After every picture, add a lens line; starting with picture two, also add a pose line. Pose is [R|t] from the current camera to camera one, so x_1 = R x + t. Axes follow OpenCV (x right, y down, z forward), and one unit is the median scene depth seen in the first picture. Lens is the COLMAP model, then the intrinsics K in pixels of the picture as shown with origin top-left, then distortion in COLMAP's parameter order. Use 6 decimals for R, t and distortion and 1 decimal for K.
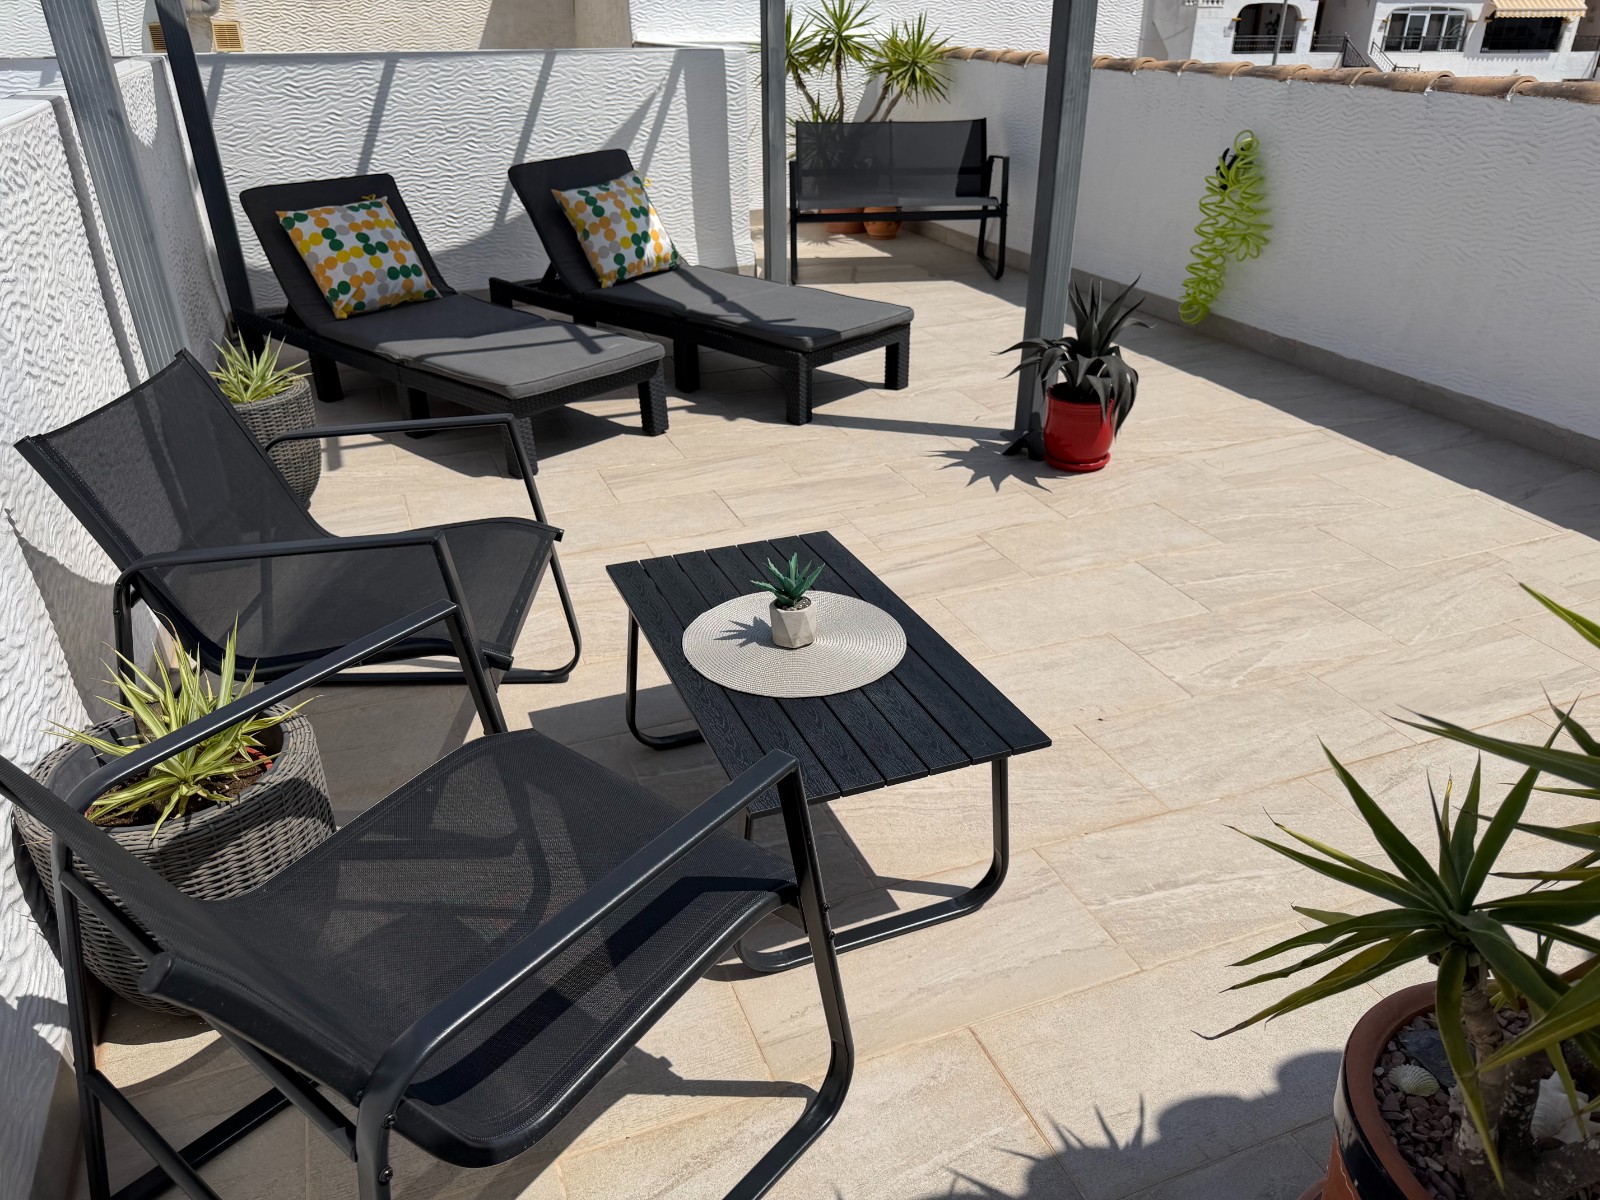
lens RADIAL K [[1138.4, 0, 802.8], [0, 1138.4, 605.1], [0, 0, 1]] dist [0.047112, -0.059989]
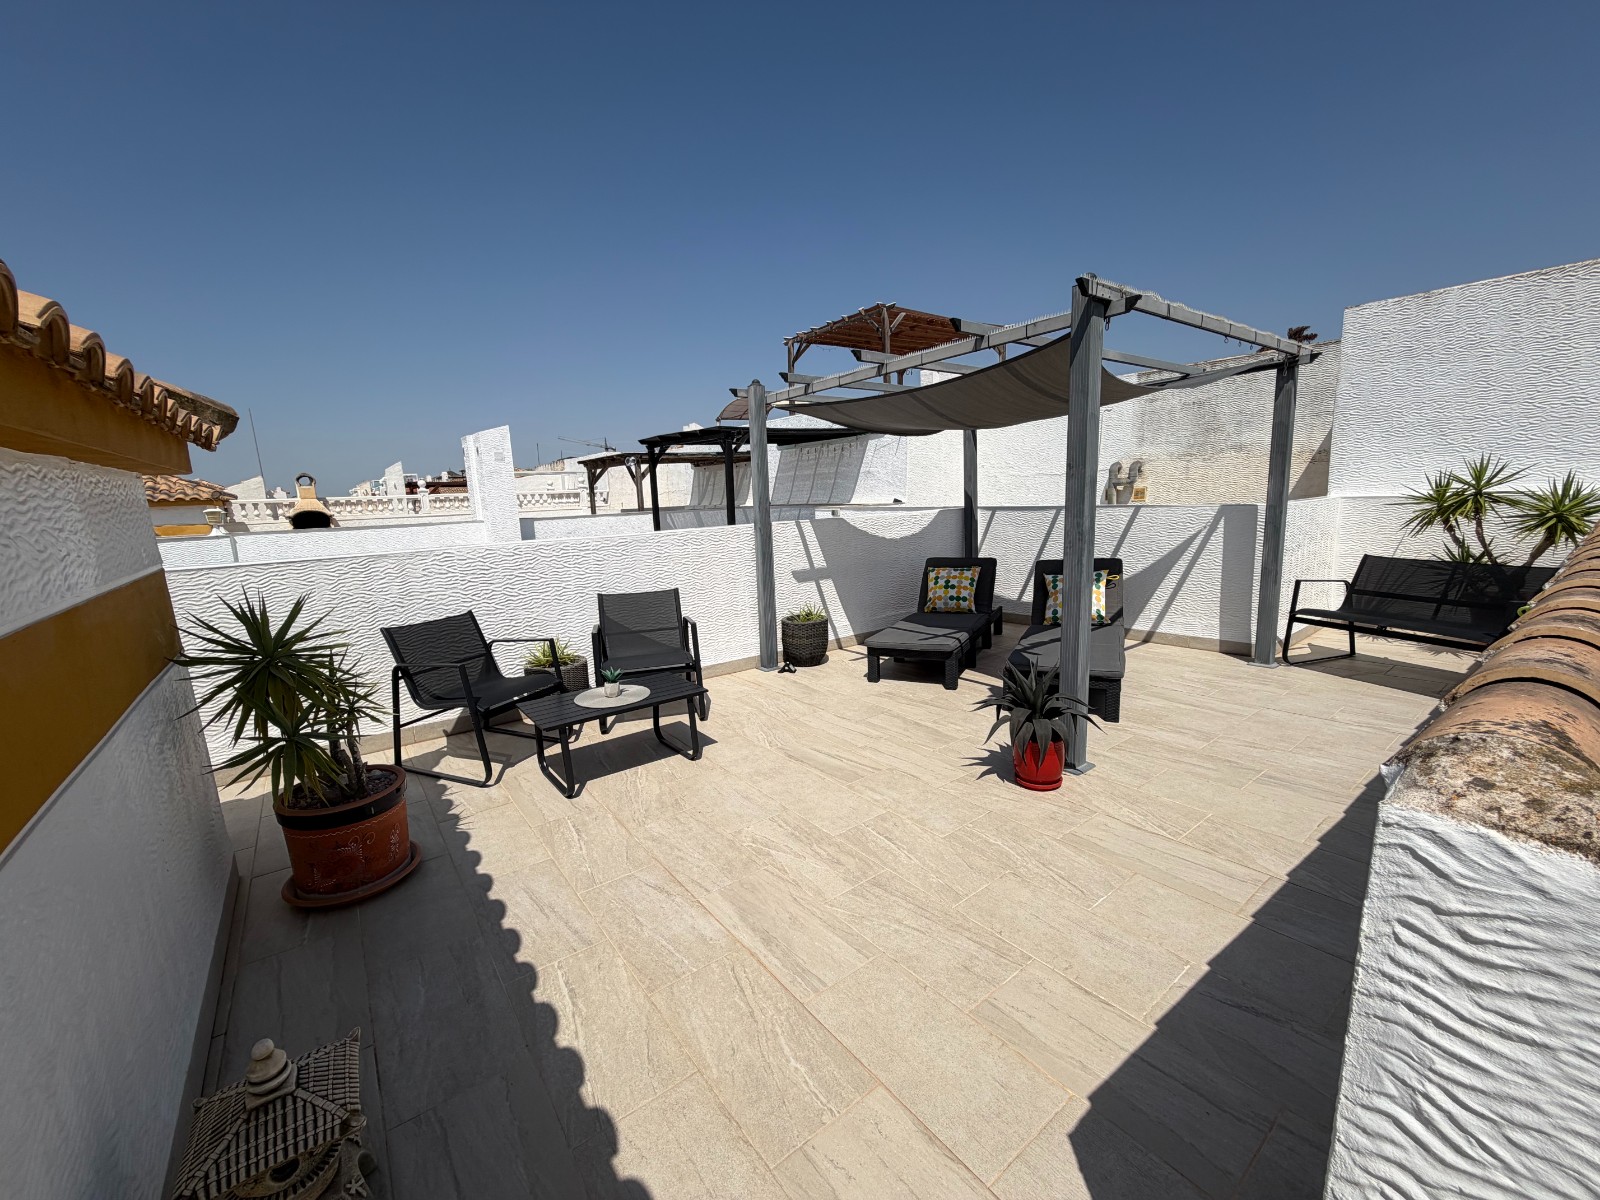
lens RADIAL K [[640.8, 0, 796.0], [0, 640.8, 601.2], [0, 0, 1]] dist [0.001136, -0.000432]
pose [[0.264923, 0.150656, -0.952428, 0.839102], [-0.407317, 0.912758, 0.031084, -0.221328], [0.874019, 0.379705, 0.303175, 0.397865]]
